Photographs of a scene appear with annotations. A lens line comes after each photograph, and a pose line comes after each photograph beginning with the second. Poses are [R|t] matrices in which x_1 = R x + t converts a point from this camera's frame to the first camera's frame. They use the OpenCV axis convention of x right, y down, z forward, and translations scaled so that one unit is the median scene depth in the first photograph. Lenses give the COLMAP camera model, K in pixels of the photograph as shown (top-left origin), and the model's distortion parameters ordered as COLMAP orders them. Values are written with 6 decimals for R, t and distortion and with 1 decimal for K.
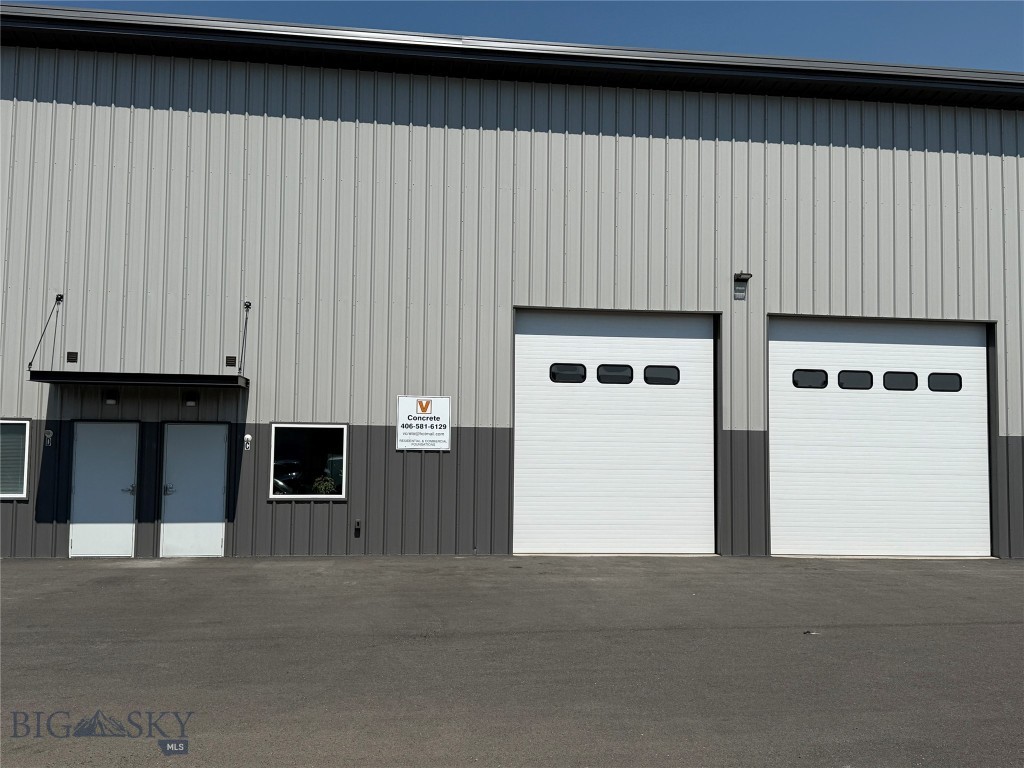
lens RADIAL K [[1126.7, 0, 503.0], [0, 1126.7, 364.3], [0, 0, 1]] dist [0.115037, 0.000000]
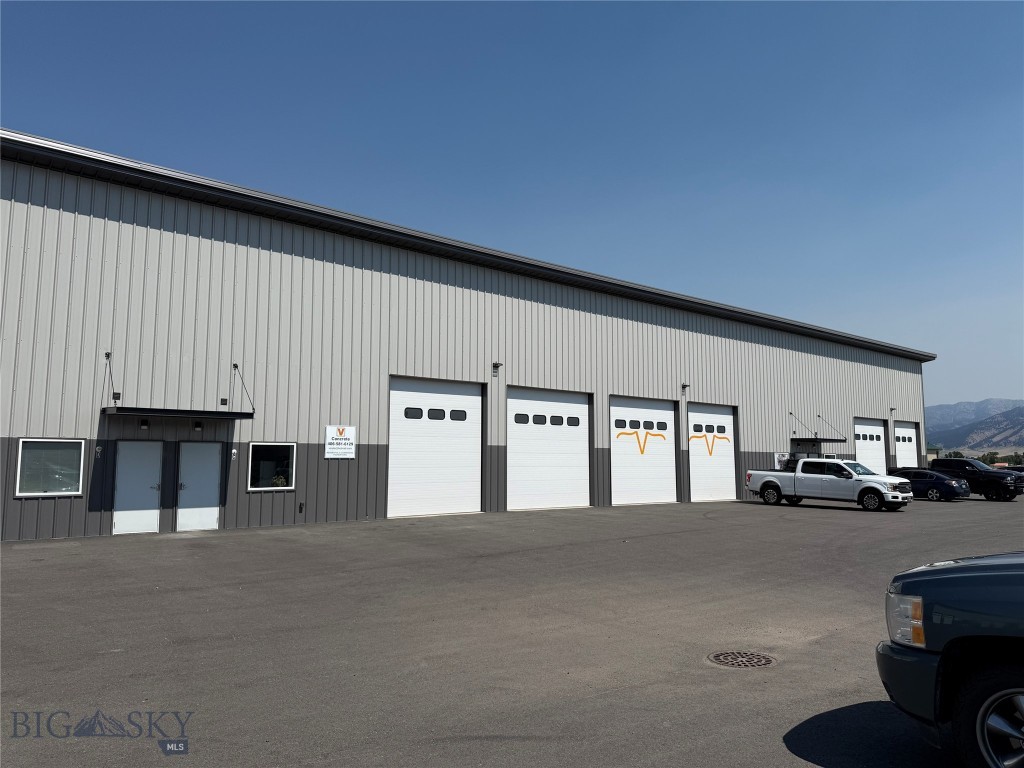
lens RADIAL K [[735.1, 0, 511.0], [0, 735.1, 379.7], [0, 0, 1]] dist [0.078460, -0.074494]
pose [[0.846312, 0.046704, 0.530637, -0.443089], [-0.033970, 0.998853, -0.033736, -0.011810], [-0.531604, 0.010526, 0.846928, -0.062047]]
